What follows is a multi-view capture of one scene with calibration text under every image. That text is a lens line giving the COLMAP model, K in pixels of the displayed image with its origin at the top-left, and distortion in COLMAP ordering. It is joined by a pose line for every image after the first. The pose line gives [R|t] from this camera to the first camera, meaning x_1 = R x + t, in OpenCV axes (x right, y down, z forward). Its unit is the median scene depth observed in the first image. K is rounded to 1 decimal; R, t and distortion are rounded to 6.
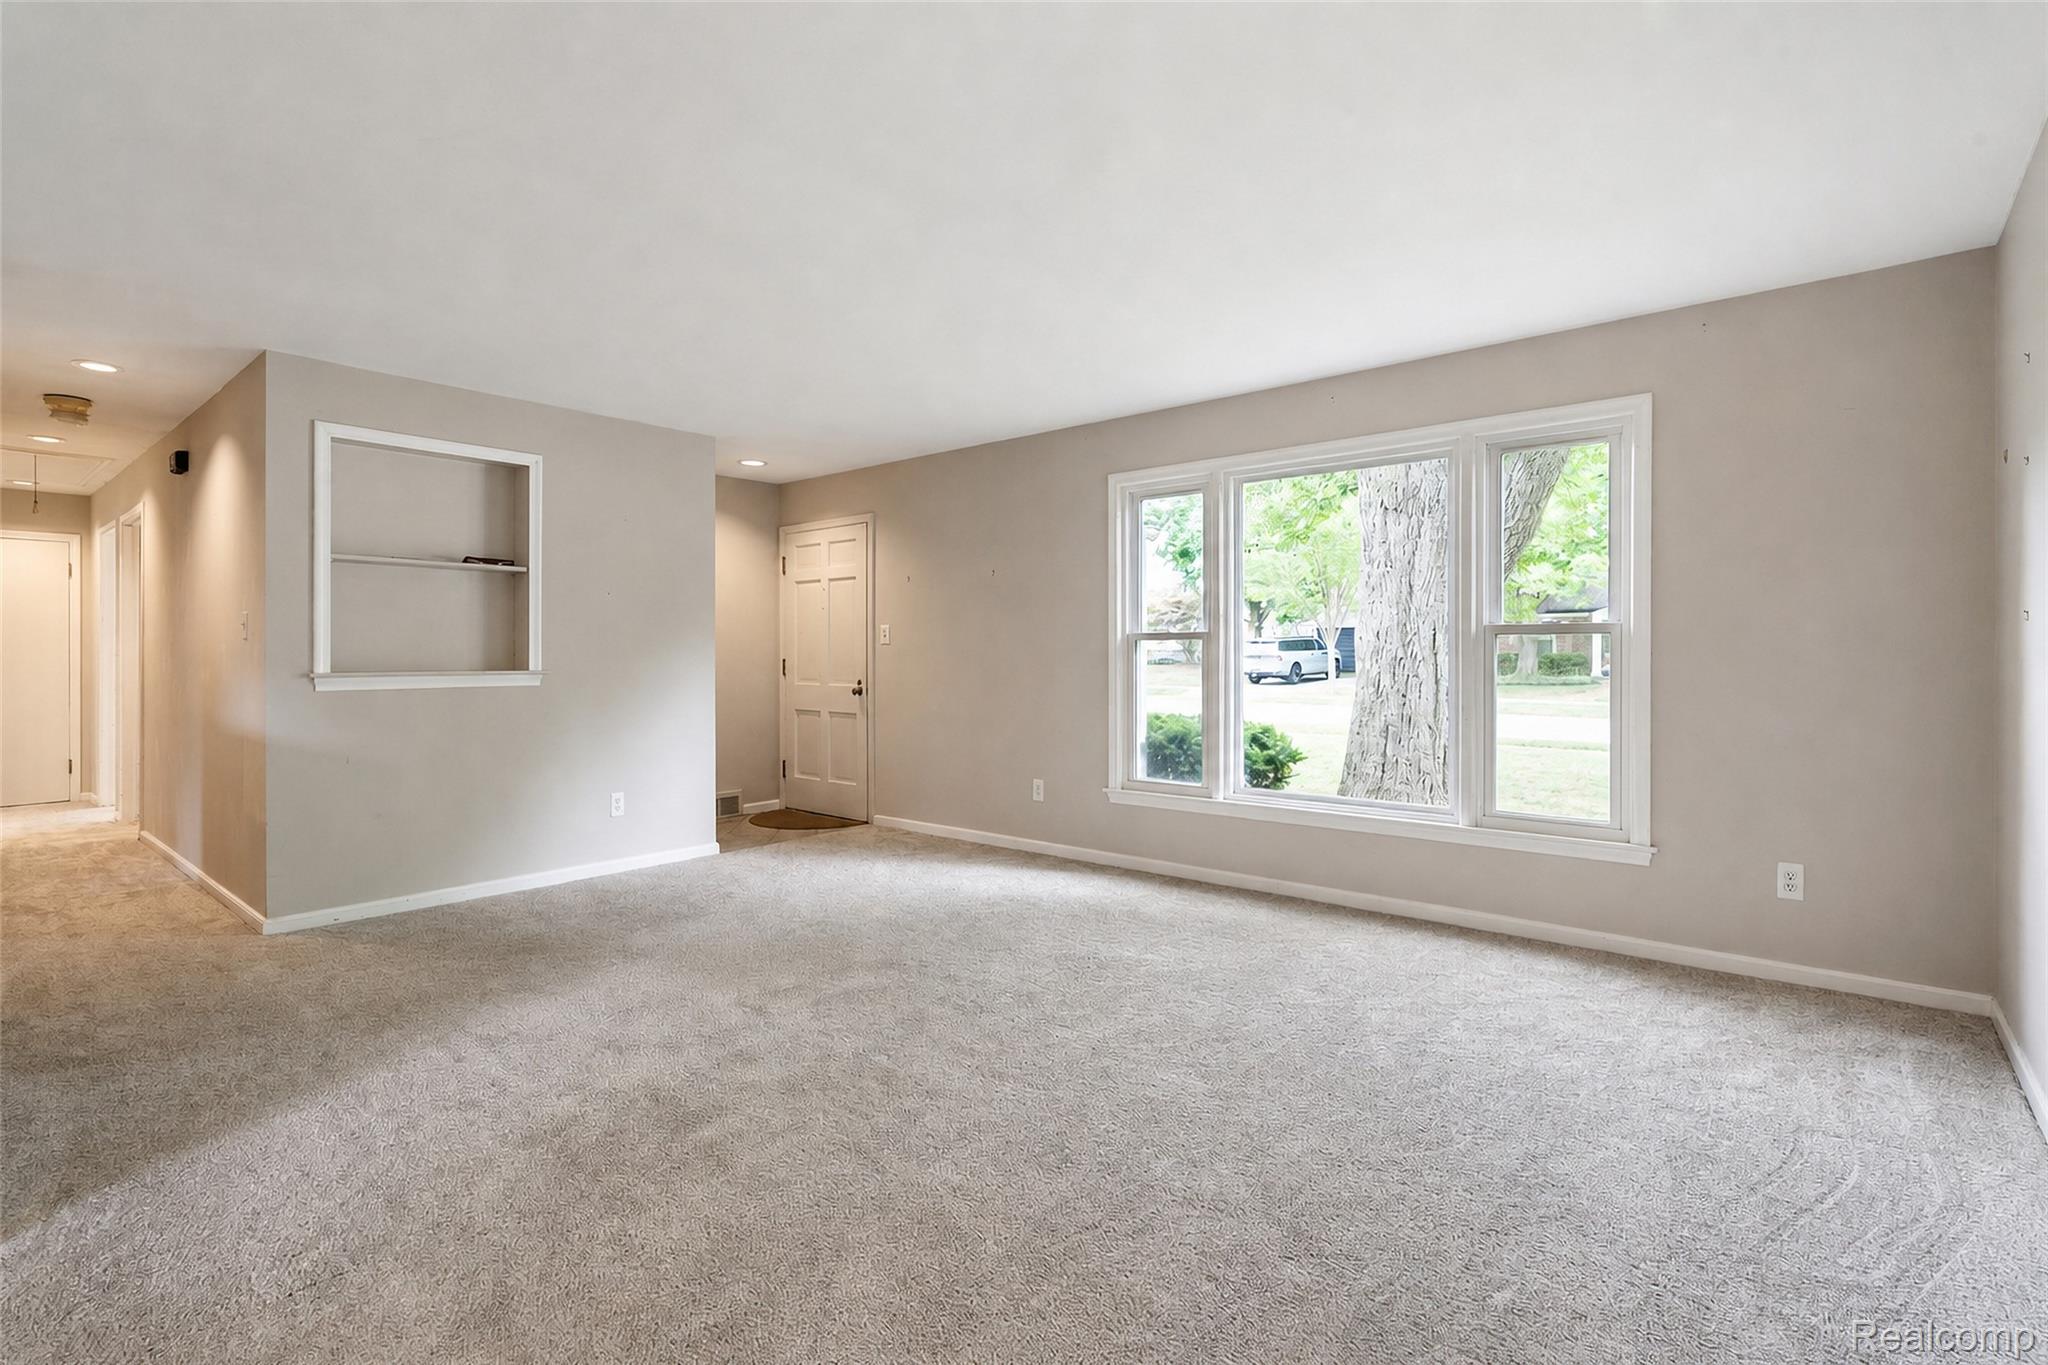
lens RADIAL K [[958.8, 0, 994.4], [0, 958.8, 657.9], [0, 0, 1]] dist [-0.003182, -0.001411]
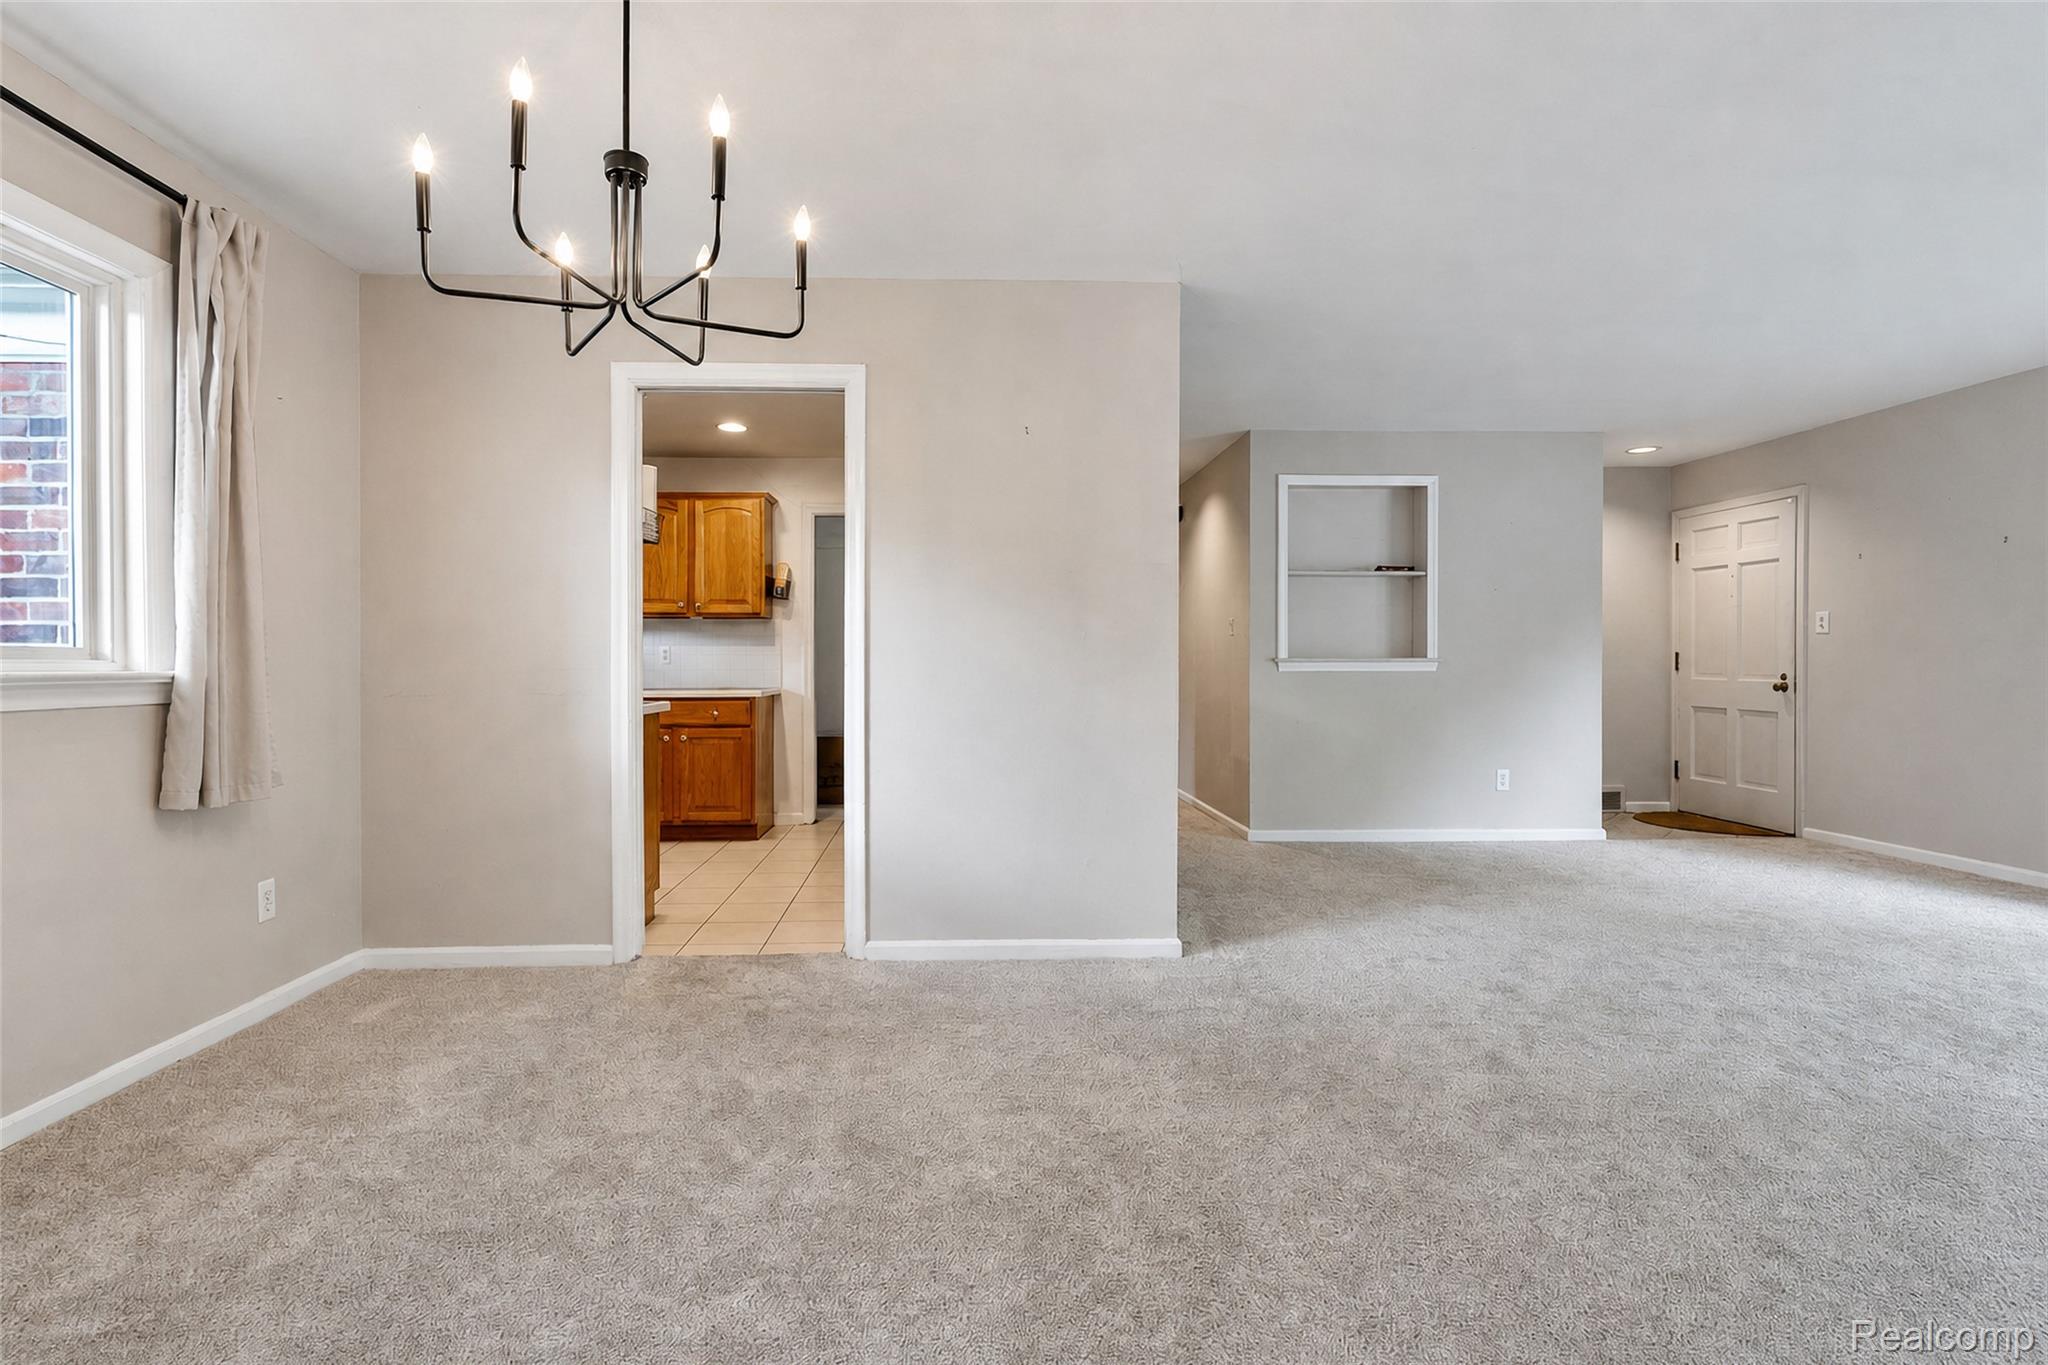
lens RADIAL K [[959.4, 0, 959.3], [0, 959.4, 666.1], [0, 0, 1]] dist [-0.001850, -0.000359]
pose [[0.671240, 0.005745, -0.741218, 0.006075], [-0.003511, 0.999983, 0.004571, 0.018171], [0.741232, -0.000466, 0.671249, -0.211596]]
